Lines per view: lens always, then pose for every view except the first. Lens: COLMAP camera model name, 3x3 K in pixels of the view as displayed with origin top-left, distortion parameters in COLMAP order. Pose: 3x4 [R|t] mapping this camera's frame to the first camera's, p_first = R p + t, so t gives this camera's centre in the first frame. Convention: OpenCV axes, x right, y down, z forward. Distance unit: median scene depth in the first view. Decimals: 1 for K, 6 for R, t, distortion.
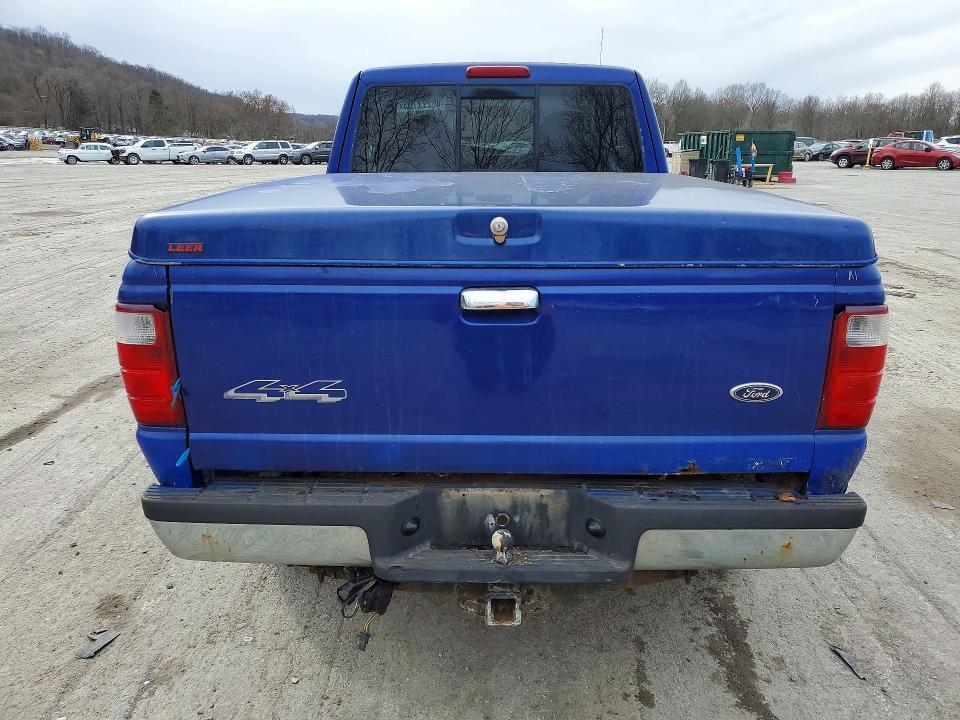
lens RADIAL K [[758.1, 0, 480.0], [0, 758.1, 360.0], [0, 0, 1]] dist [0.010555, 0.015396]
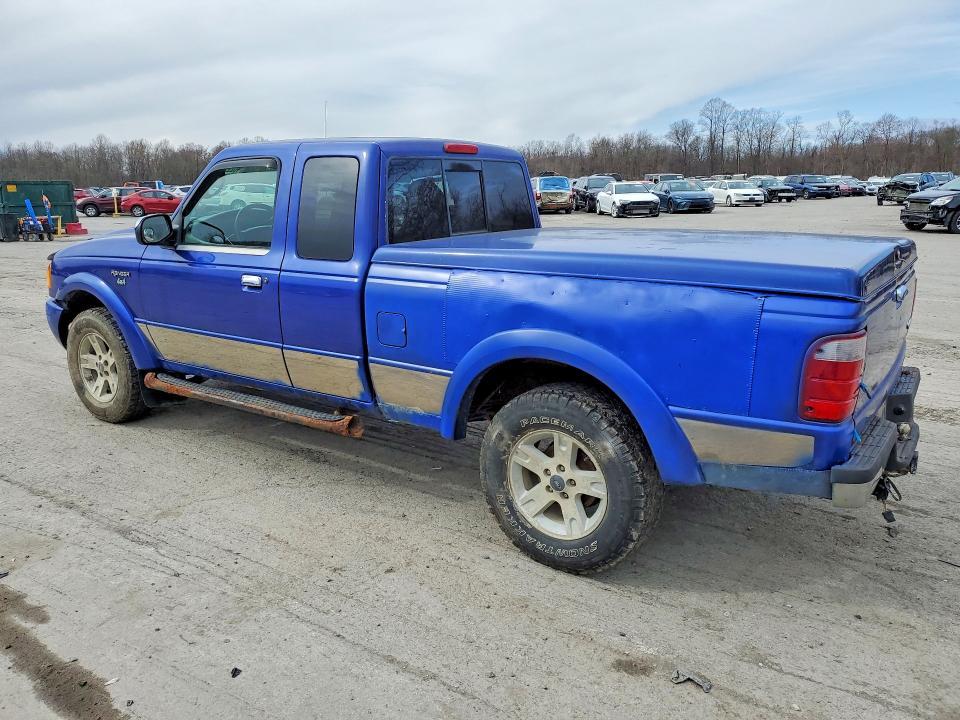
lens RADIAL K [[758.1, 0, 480.0], [0, 758.1, 360.0], [0, 0, 1]] dist [0.010555, 0.015396]
pose [[0.554320, -0.197072, 0.808636, -0.133976], [0.243441, 0.967465, 0.068902, -0.019794], [-0.795905, 0.158661, 0.584261, 0.049614]]
